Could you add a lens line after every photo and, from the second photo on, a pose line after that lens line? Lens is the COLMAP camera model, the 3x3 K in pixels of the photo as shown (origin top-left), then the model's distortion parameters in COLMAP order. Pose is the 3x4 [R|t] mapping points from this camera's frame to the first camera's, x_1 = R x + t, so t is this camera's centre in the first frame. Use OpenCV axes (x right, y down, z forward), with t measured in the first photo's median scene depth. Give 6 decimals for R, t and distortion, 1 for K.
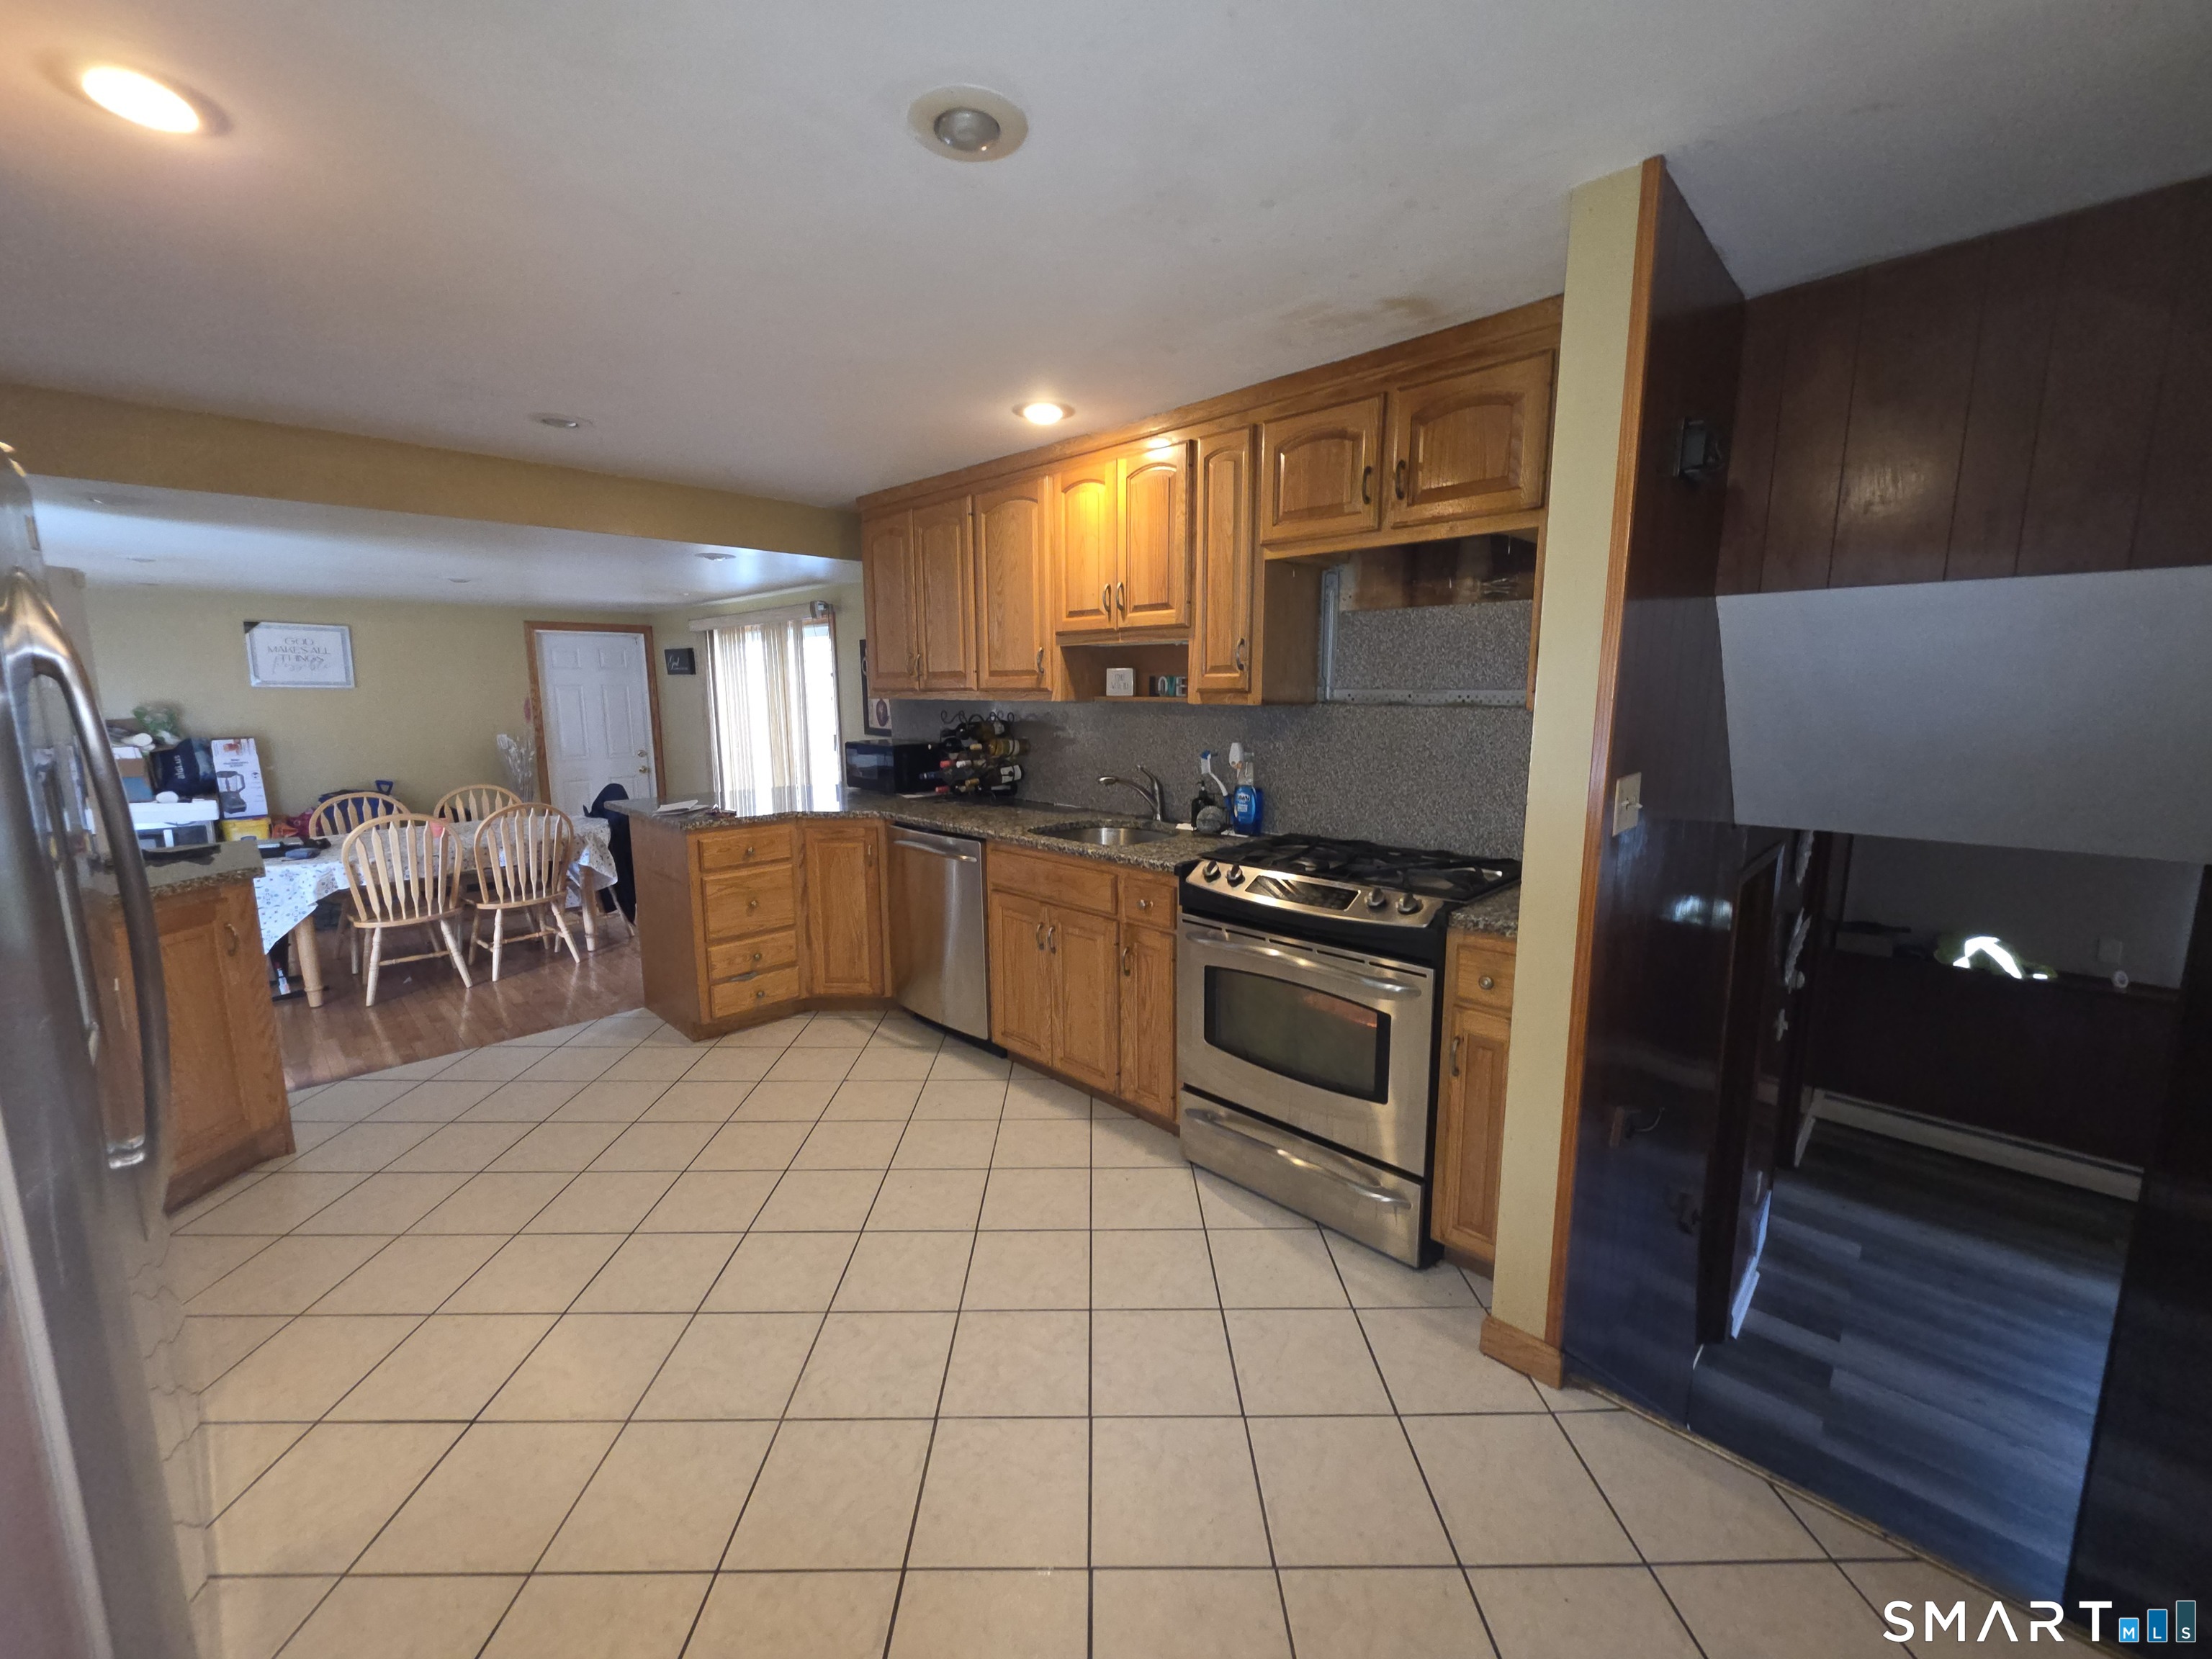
lens RADIAL K [[884.8, 0, 1101.0], [0, 884.8, 827.3], [0, 0, 1]] dist [0.001426, -0.000081]
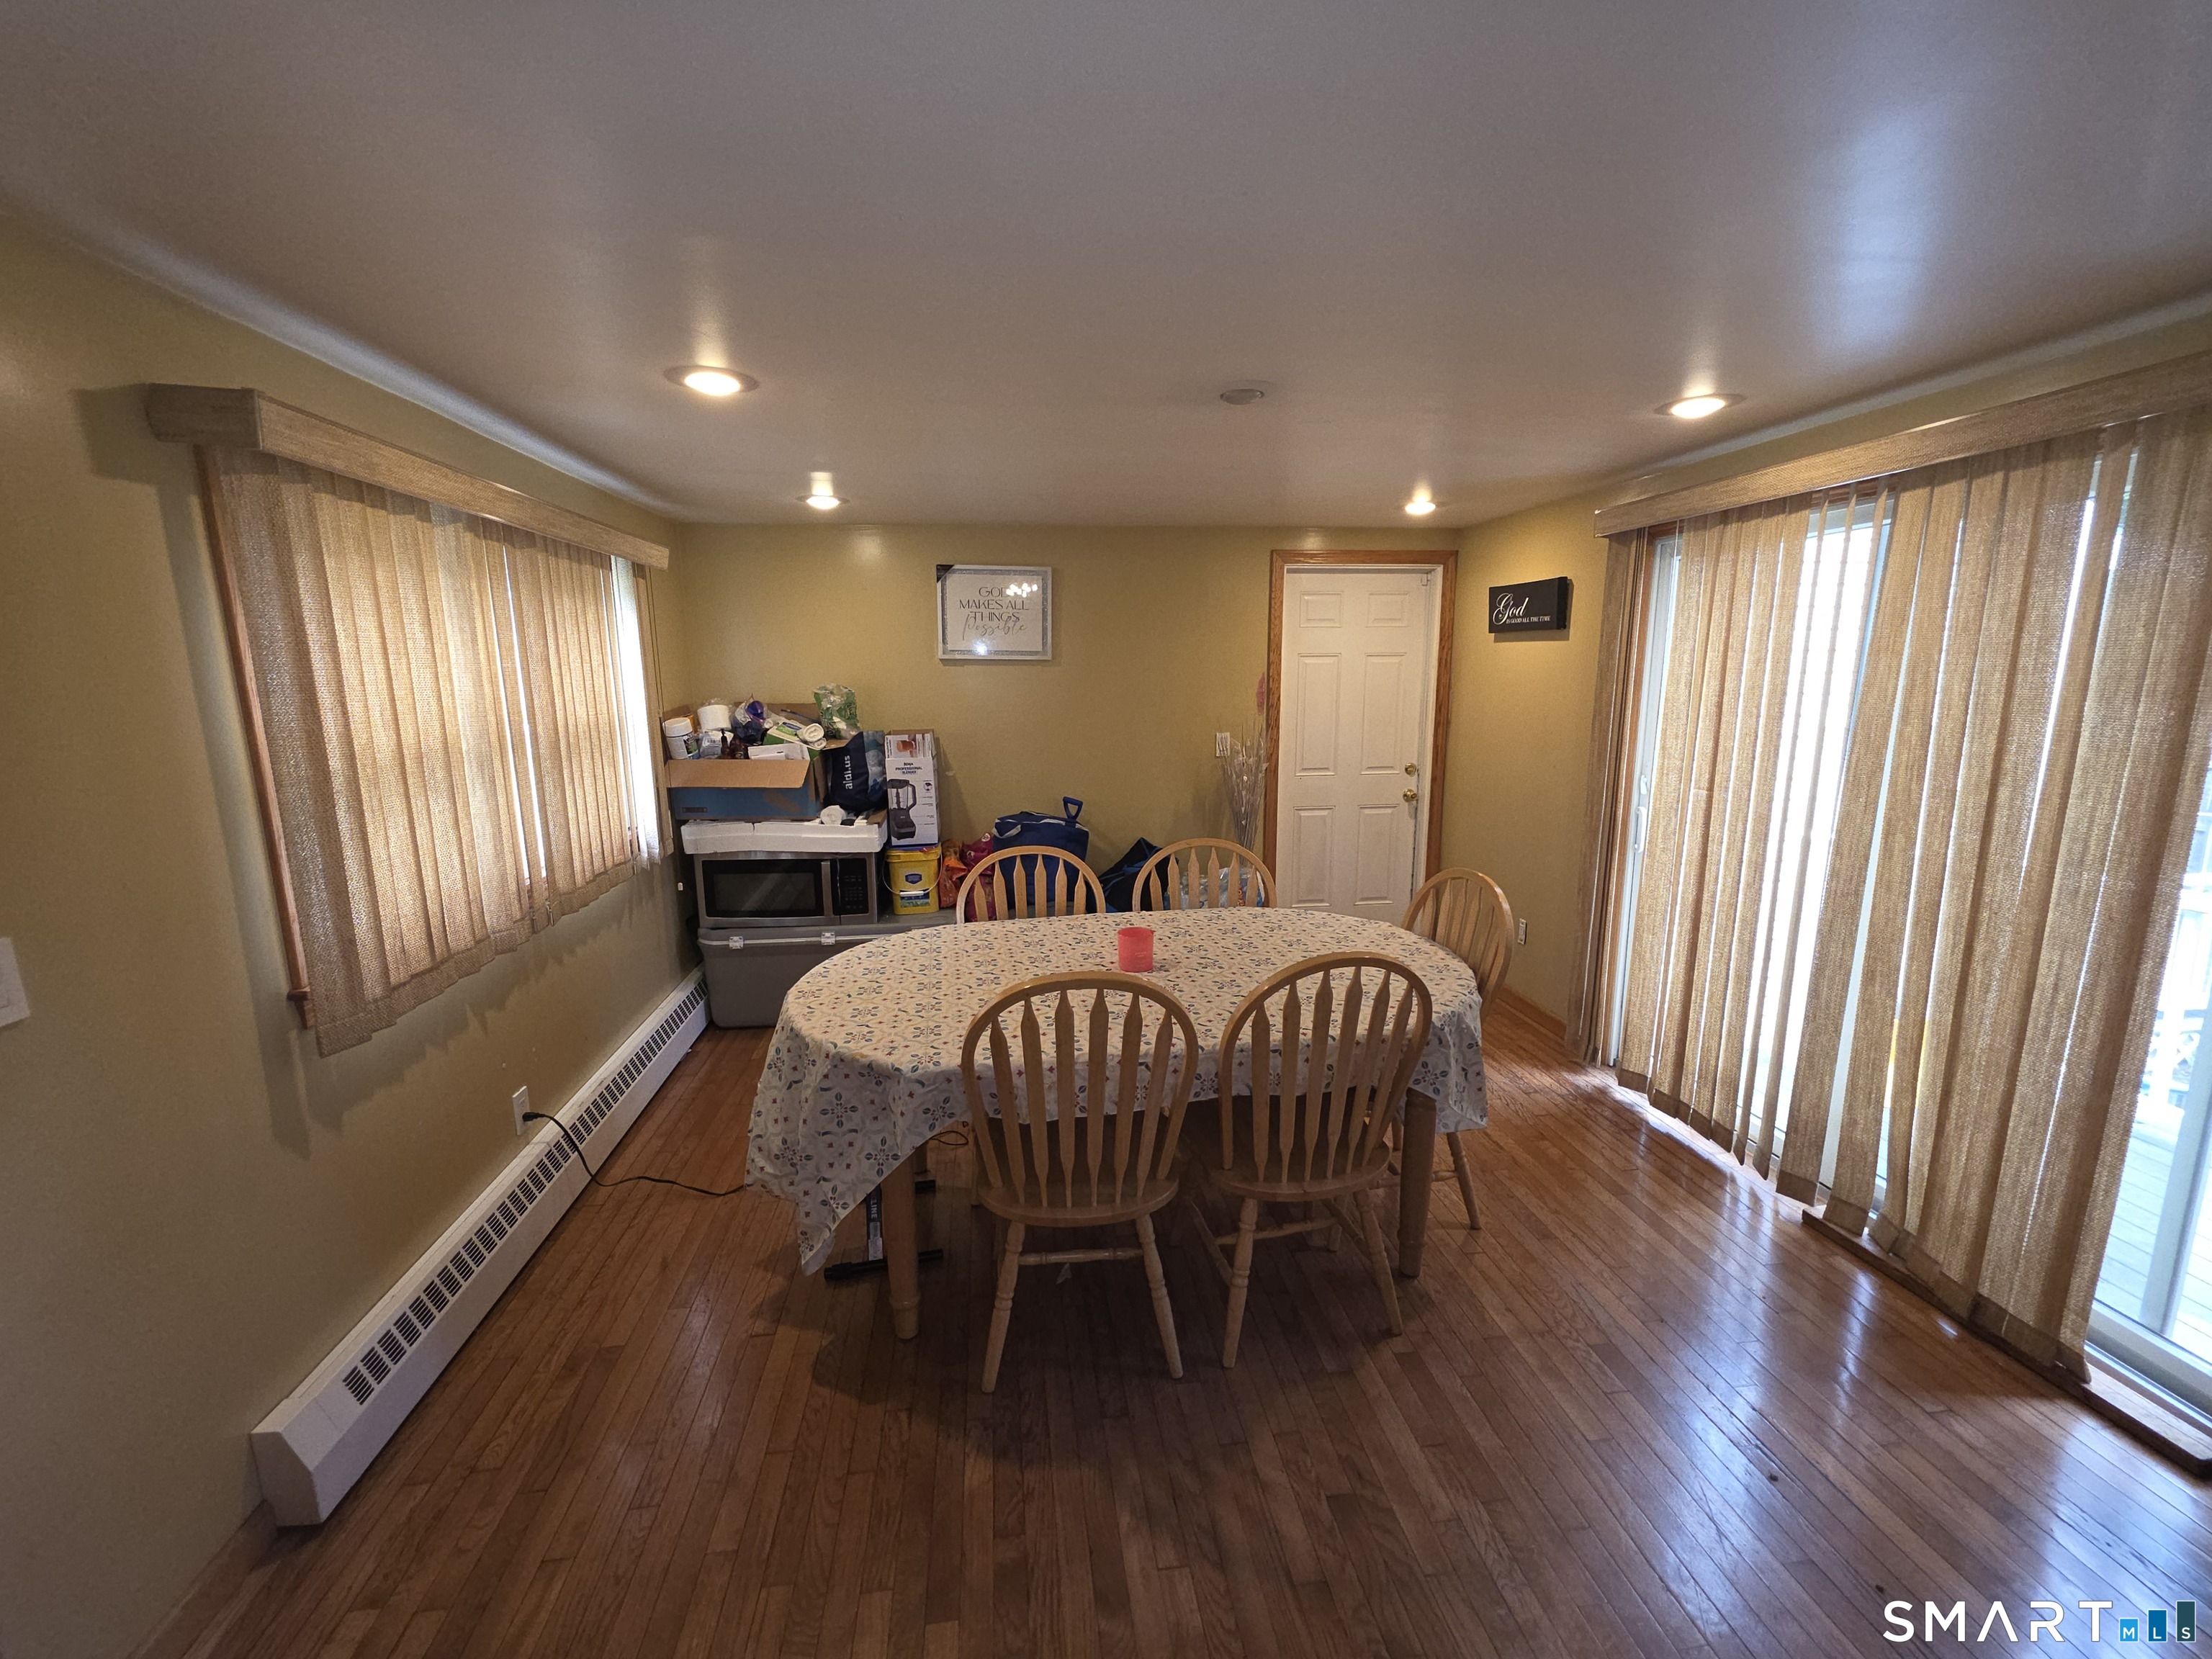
lens RADIAL K [[884.8, 0, 1101.0], [0, 884.8, 827.3], [0, 0, 1]] dist [0.001426, -0.000081]
pose [[0.790283, 0.104899, -0.603696, -0.714311], [-0.092035, 0.994381, 0.052303, -0.125958], [0.605790, 0.014227, 0.795497, 0.888876]]
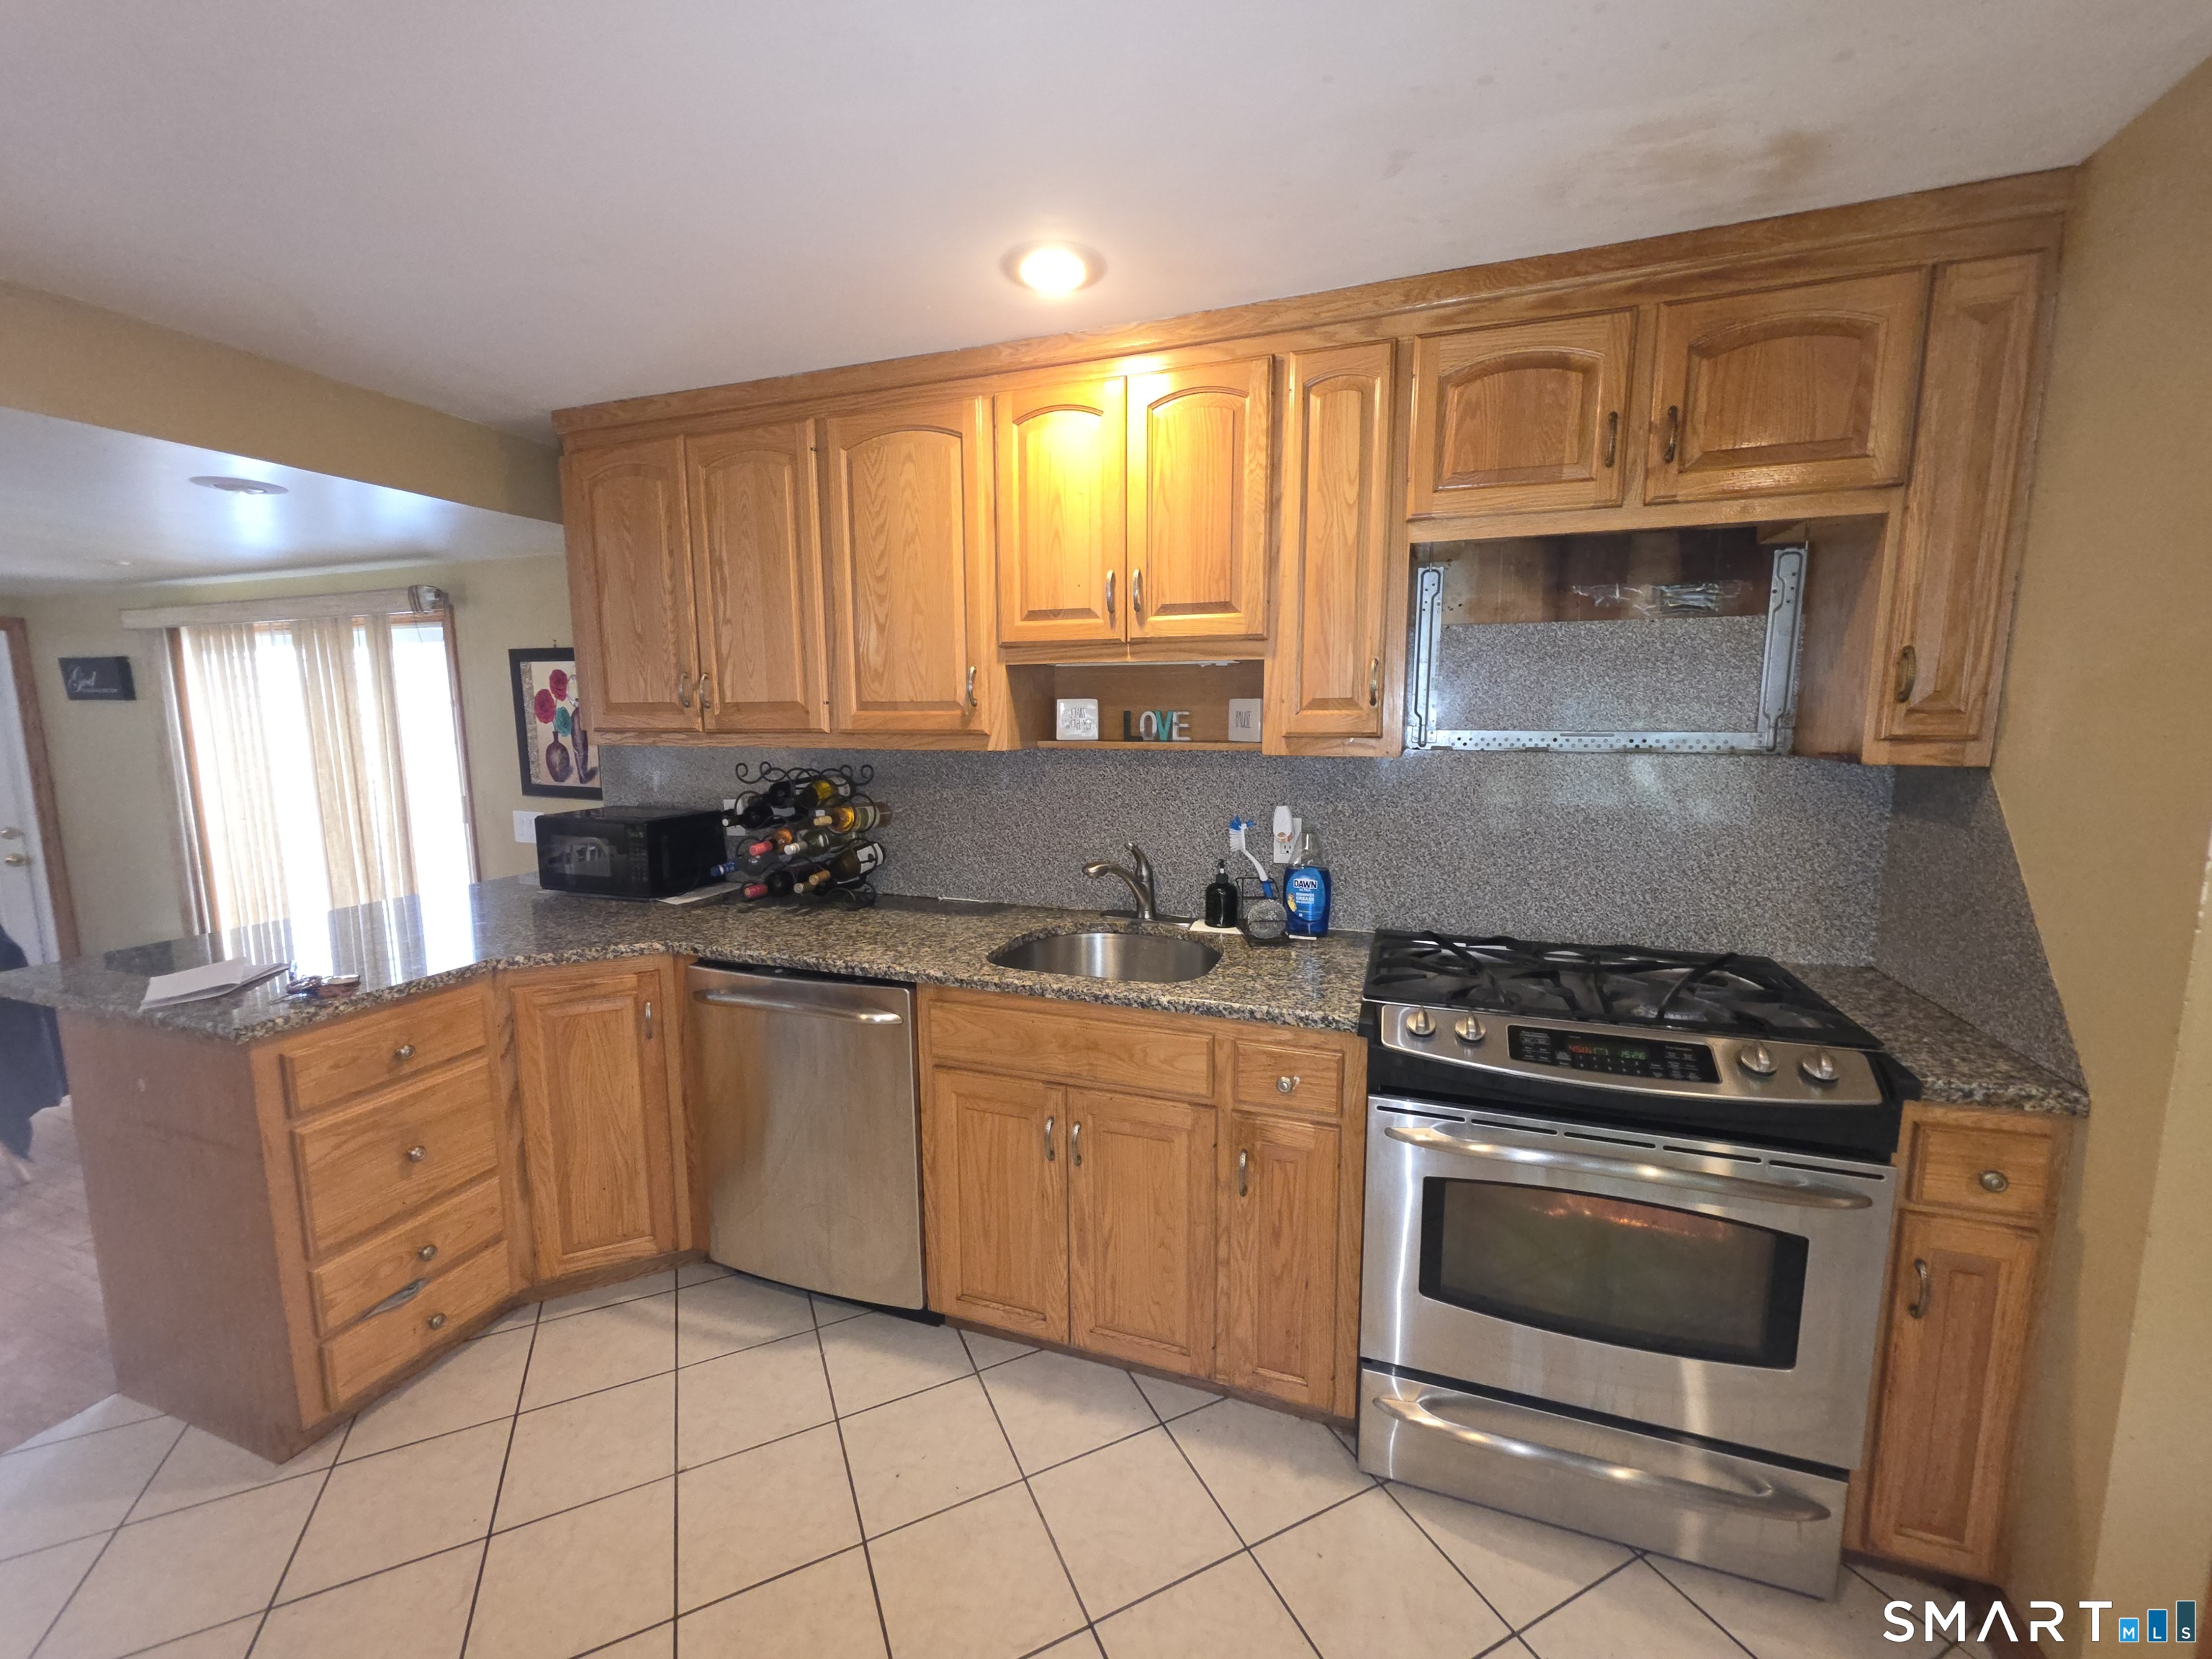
lens RADIAL K [[884.8, 0, 1101.0], [0, 884.8, 827.3], [0, 0, 1]] dist [0.001426, -0.000081]
pose [[0.906859, -0.056549, 0.417622, -0.241110], [0.067714, 0.997633, -0.011952, -0.070188], [-0.415958, 0.039118, 0.908542, 0.368885]]
